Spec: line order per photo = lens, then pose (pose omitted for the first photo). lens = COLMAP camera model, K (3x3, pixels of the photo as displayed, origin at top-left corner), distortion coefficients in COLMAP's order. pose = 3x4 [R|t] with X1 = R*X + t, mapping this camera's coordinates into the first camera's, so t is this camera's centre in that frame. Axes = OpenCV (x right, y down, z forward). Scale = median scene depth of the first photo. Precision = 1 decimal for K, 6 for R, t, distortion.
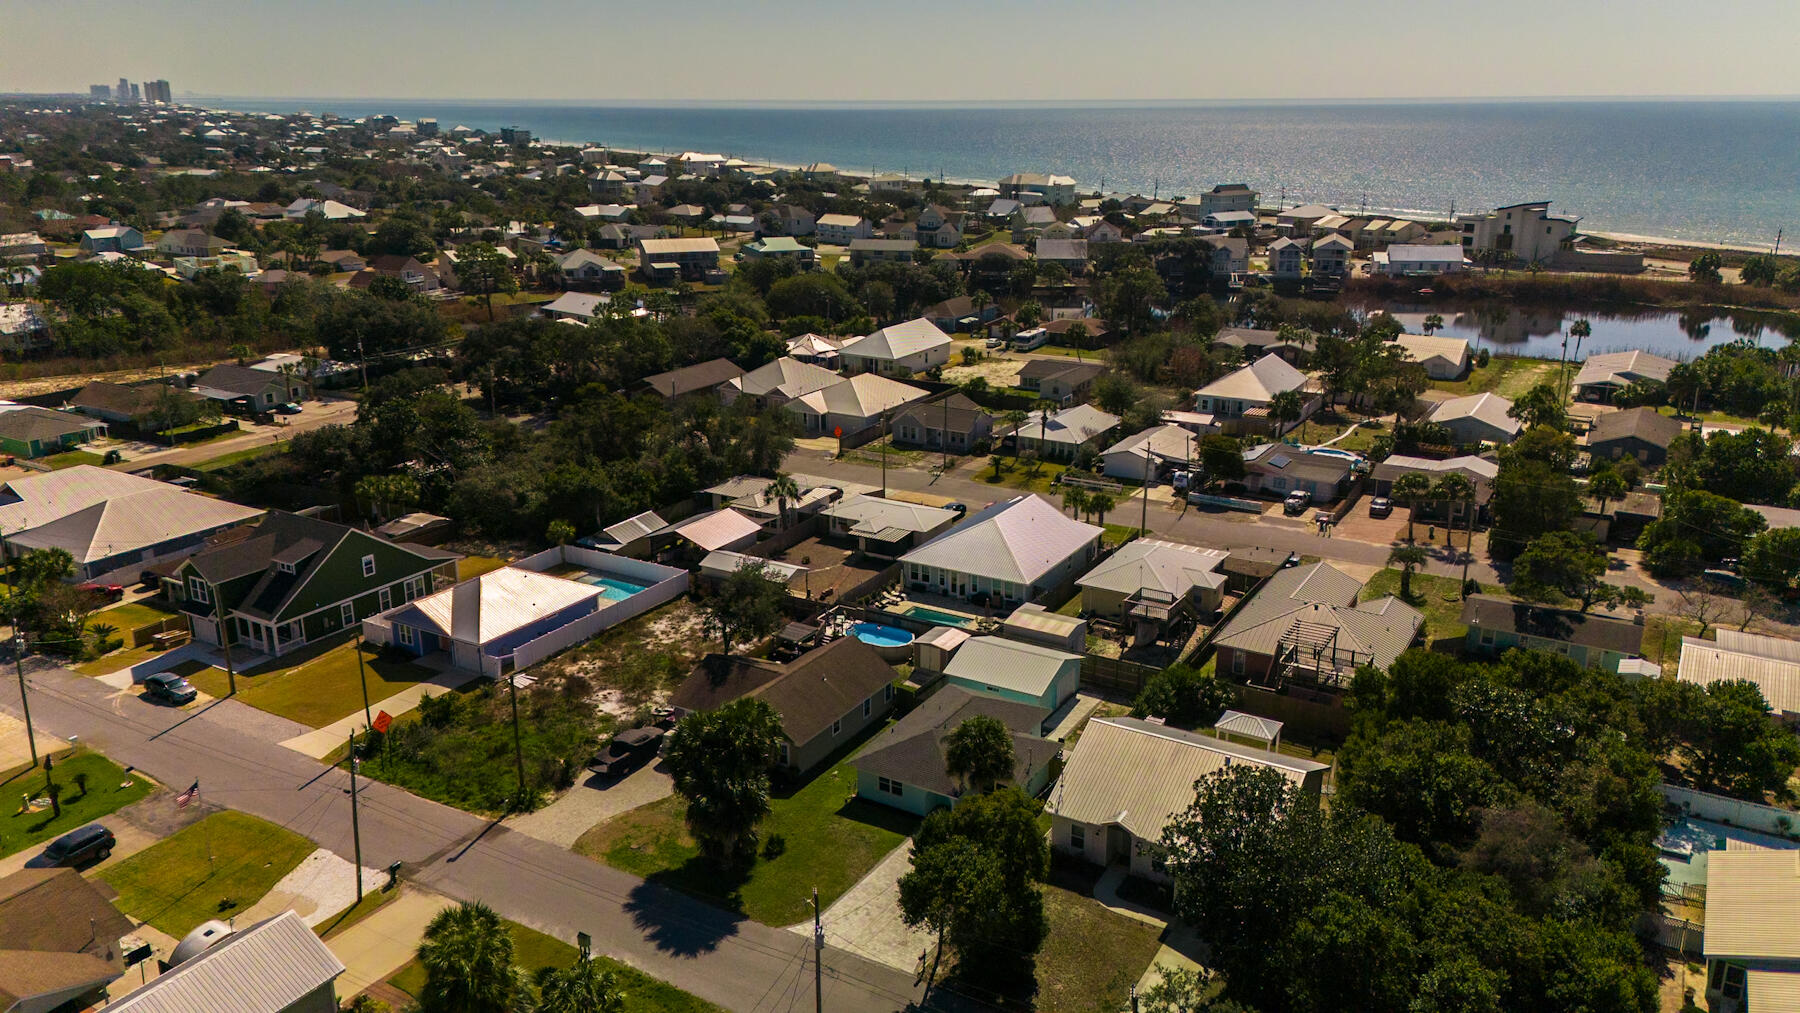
lens RADIAL K [[1324.0, 0, 900.0], [0, 1324.0, 506.5], [0, 0, 1]] dist [0.097159, -0.101570]
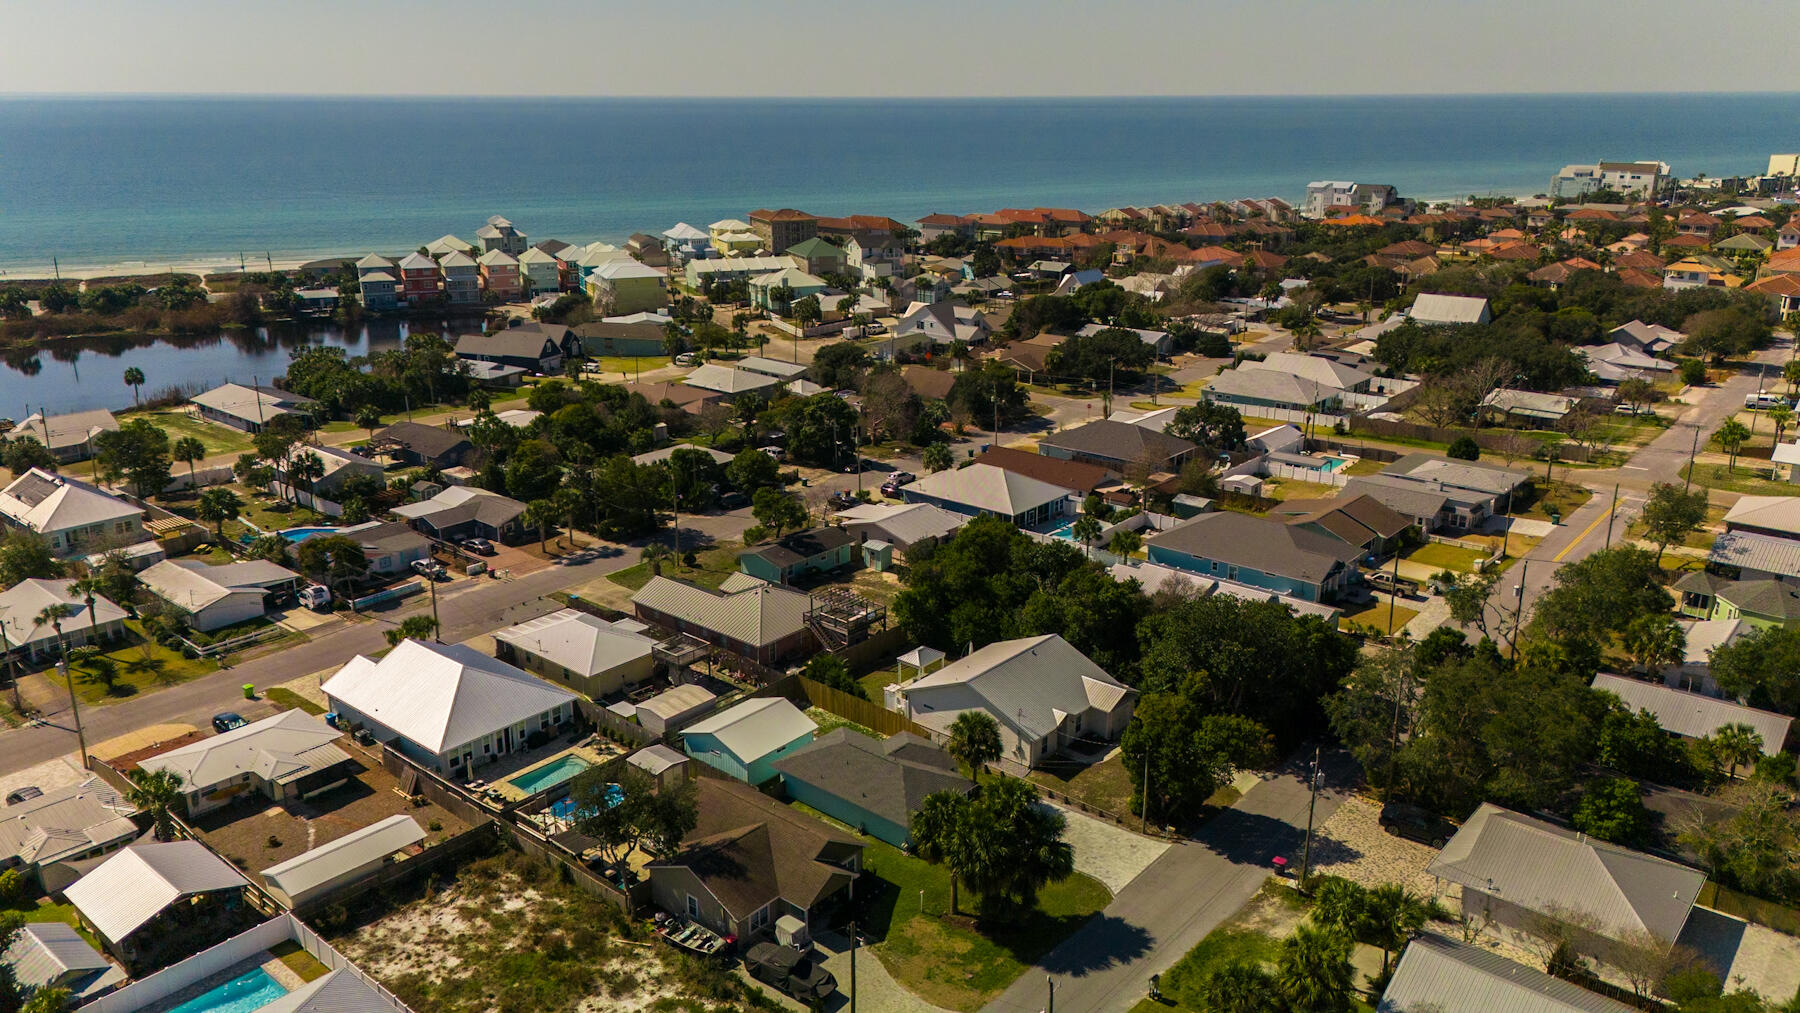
lens RADIAL K [[1305.0, 0, 901.5], [0, 1305.0, 533.0], [0, 0, 1]] dist [0.103273, -0.121379]
pose [[0.170285, -0.311143, 0.934983, -0.538731], [0.288848, 0.922922, 0.254523, -0.169570], [-0.942109, 0.226726, 0.247033, 0.373567]]
